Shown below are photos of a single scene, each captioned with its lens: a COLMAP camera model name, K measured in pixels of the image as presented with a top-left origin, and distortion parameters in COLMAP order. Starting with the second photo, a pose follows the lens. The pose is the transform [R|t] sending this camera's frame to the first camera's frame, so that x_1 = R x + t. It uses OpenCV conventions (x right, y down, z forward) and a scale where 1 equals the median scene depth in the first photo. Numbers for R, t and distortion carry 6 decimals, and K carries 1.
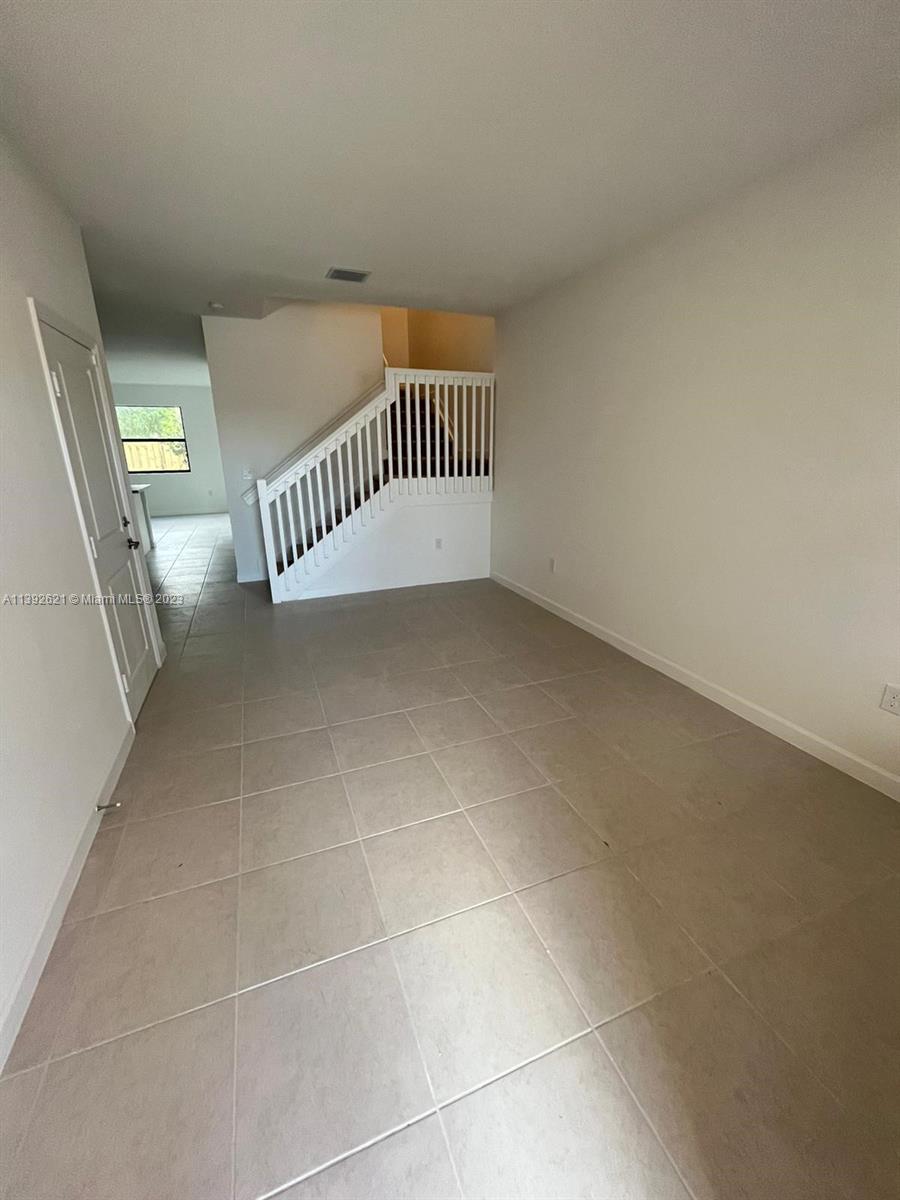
lens RADIAL K [[485.9, 0, 450.0], [0, 485.9, 600.0], [0, 0, 1]] dist [0.000582, 0.000065]
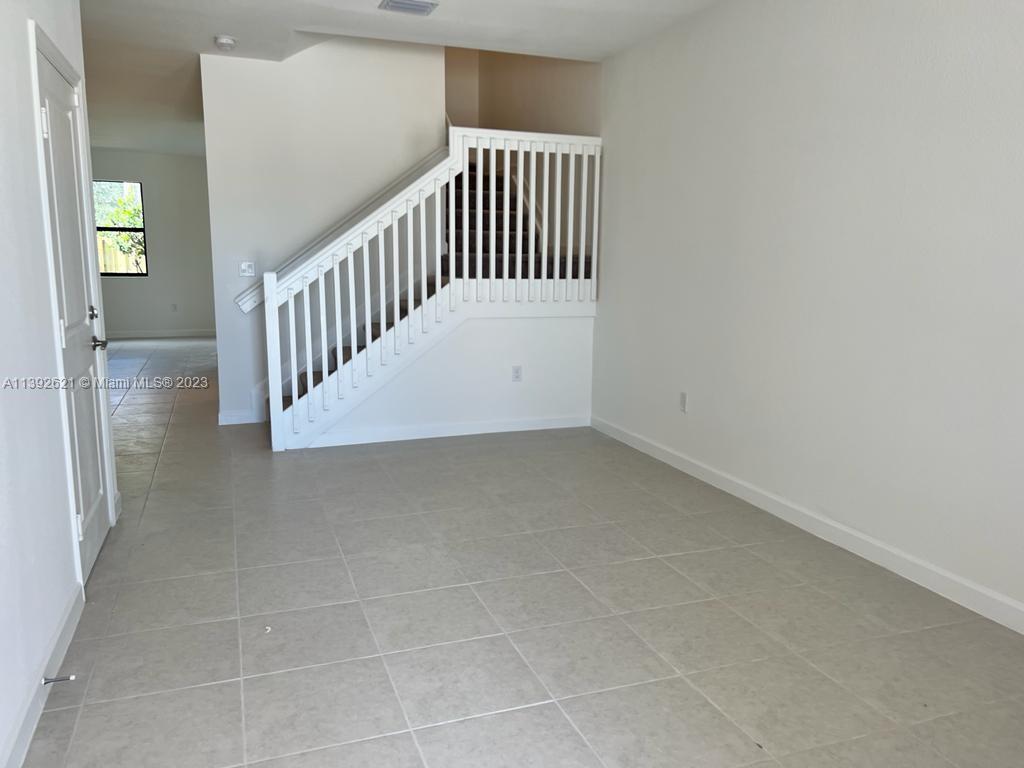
lens RADIAL K [[762.0, 0, 512.0], [0, 762.0, 384.0], [0, 0, 1]] dist [0.067647, -0.052574]
pose [[0.999567, 0.021167, -0.020445, -0.010432], [-0.023824, 0.989871, -0.139956, 0.061549], [0.017275, 0.140383, 0.989947, -0.079258]]
